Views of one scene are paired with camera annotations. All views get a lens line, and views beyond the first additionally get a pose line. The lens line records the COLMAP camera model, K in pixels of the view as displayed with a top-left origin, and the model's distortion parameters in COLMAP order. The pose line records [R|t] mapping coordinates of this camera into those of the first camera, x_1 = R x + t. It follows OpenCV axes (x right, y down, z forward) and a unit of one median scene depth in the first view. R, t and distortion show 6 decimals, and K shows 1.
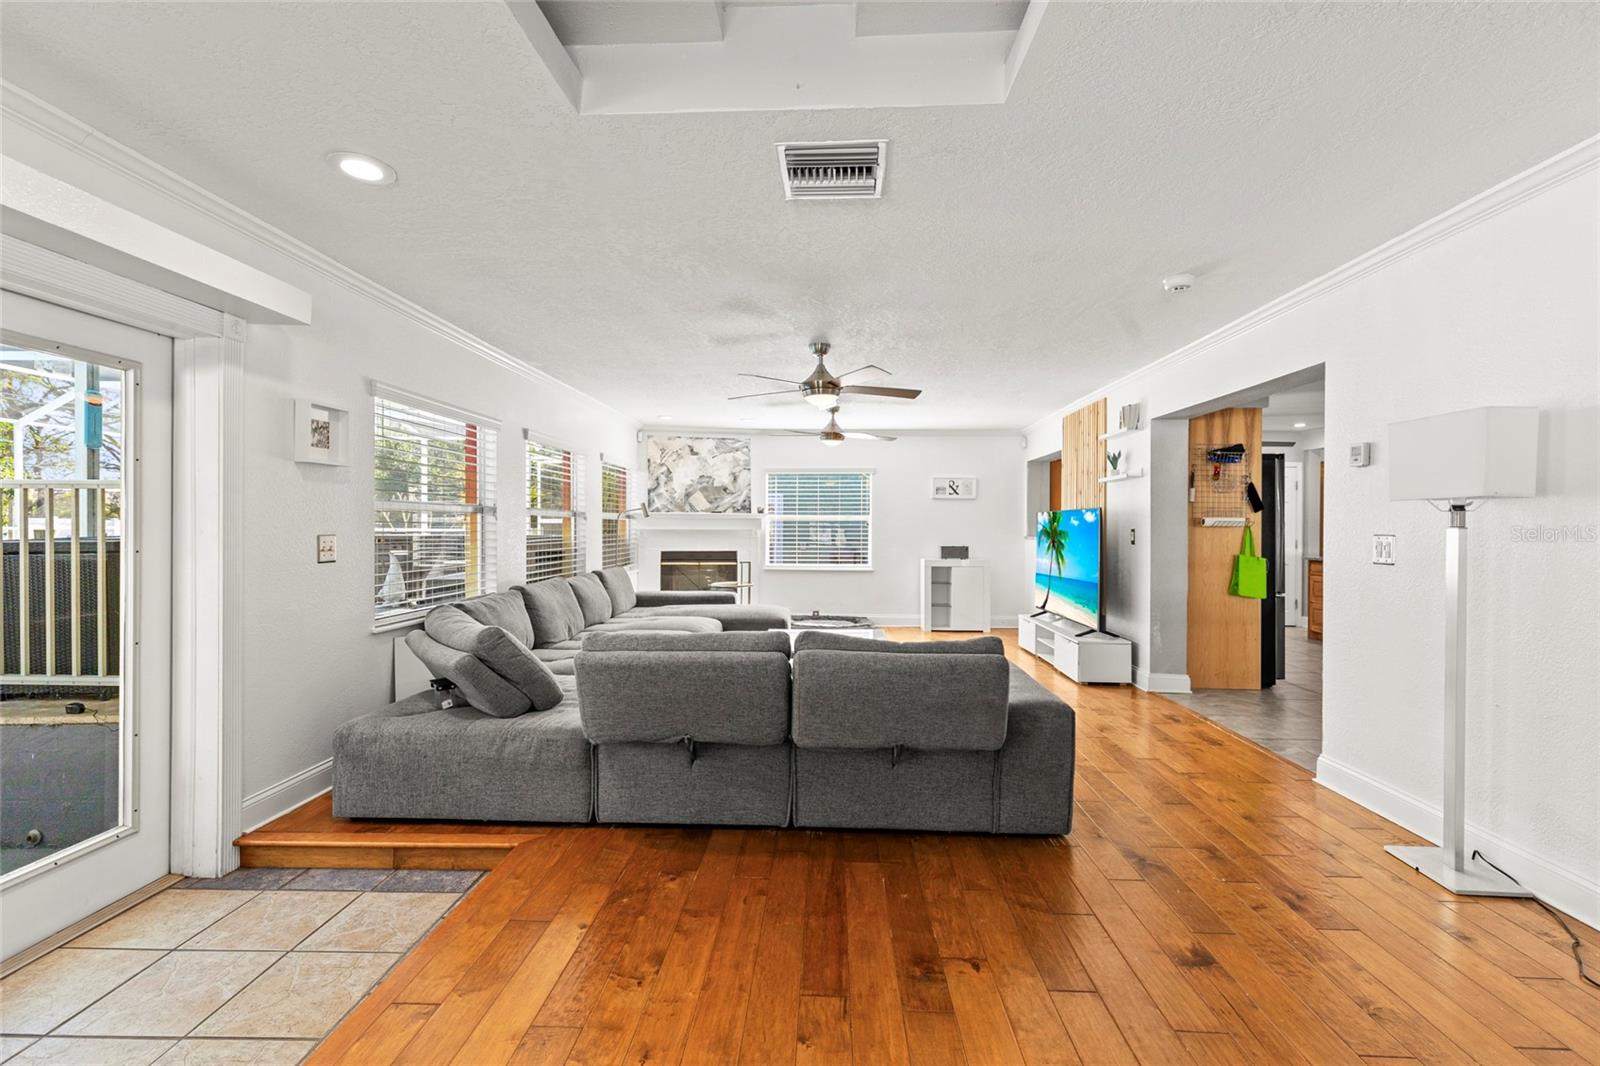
lens RADIAL K [[714.7, 0, 804.8], [0, 714.7, 536.1], [0, 0, 1]] dist [0.003172, 0.000727]
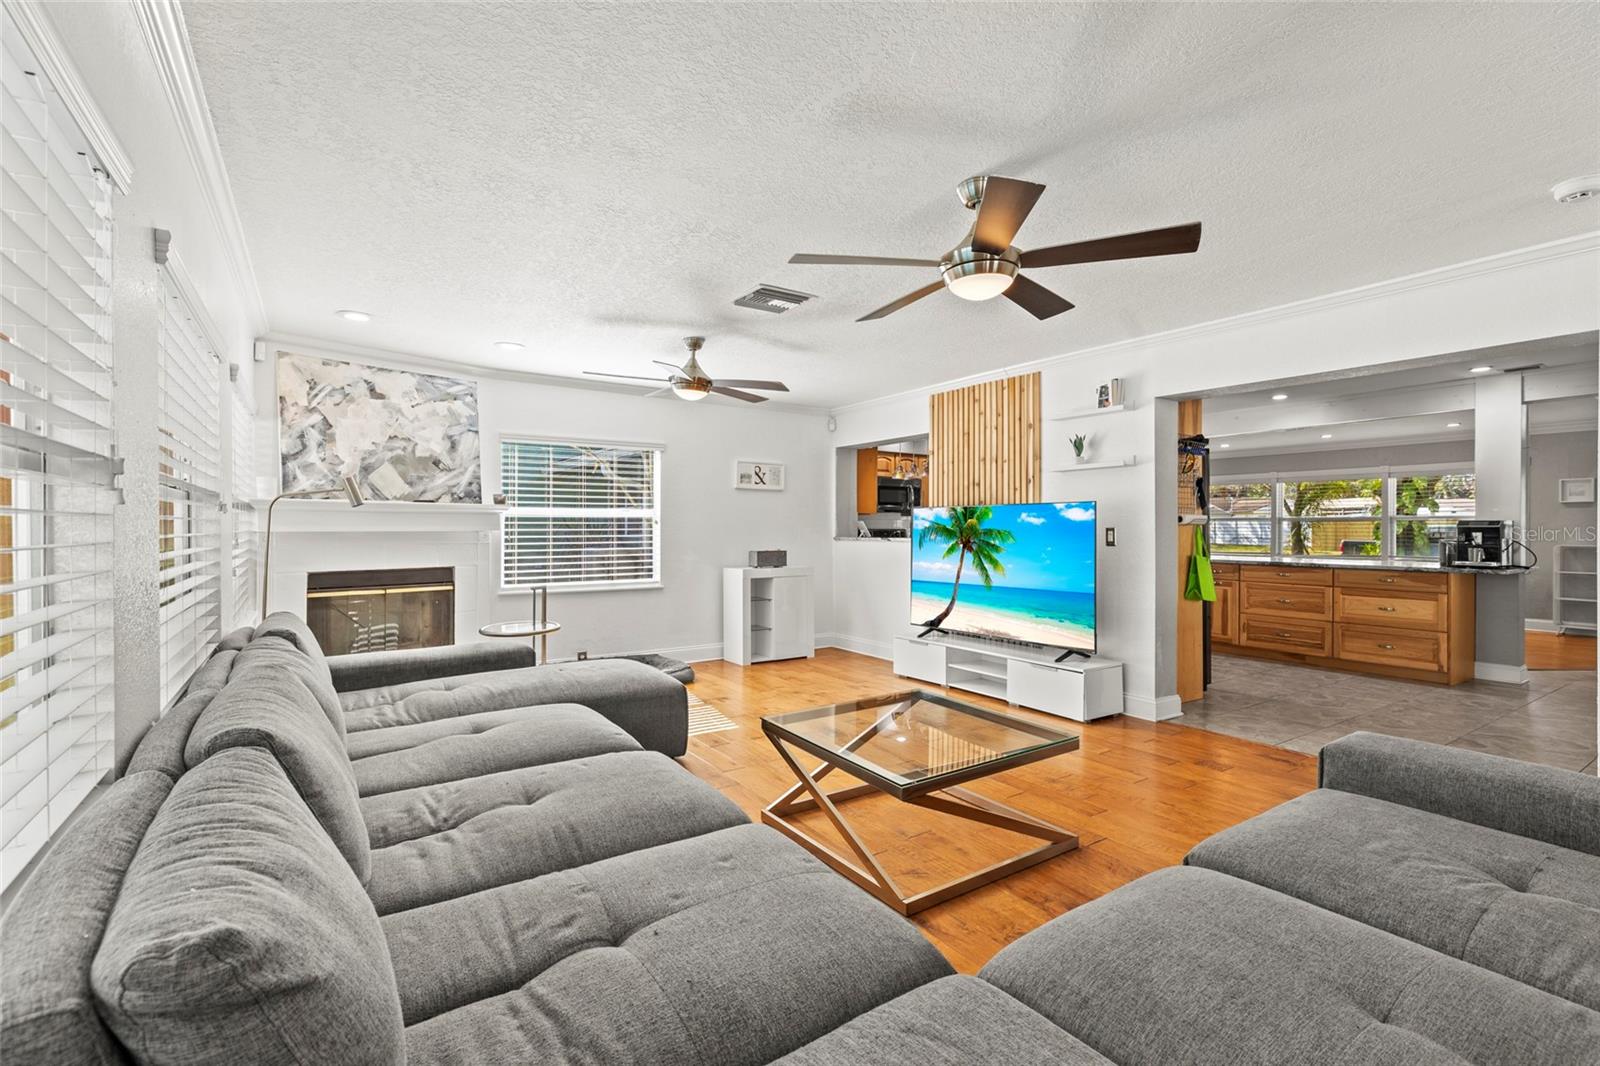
lens RADIAL K [[714.7, 0, 803.3], [0, 714.7, 535.5], [0, 0, 1]] dist [0.003172, 0.000727]
pose [[0.808568, -0.010414, 0.588311, -0.215641], [0.009165, 0.999945, 0.005105, -0.005767], [-0.588332, 0.001264, 0.808619, 0.349334]]
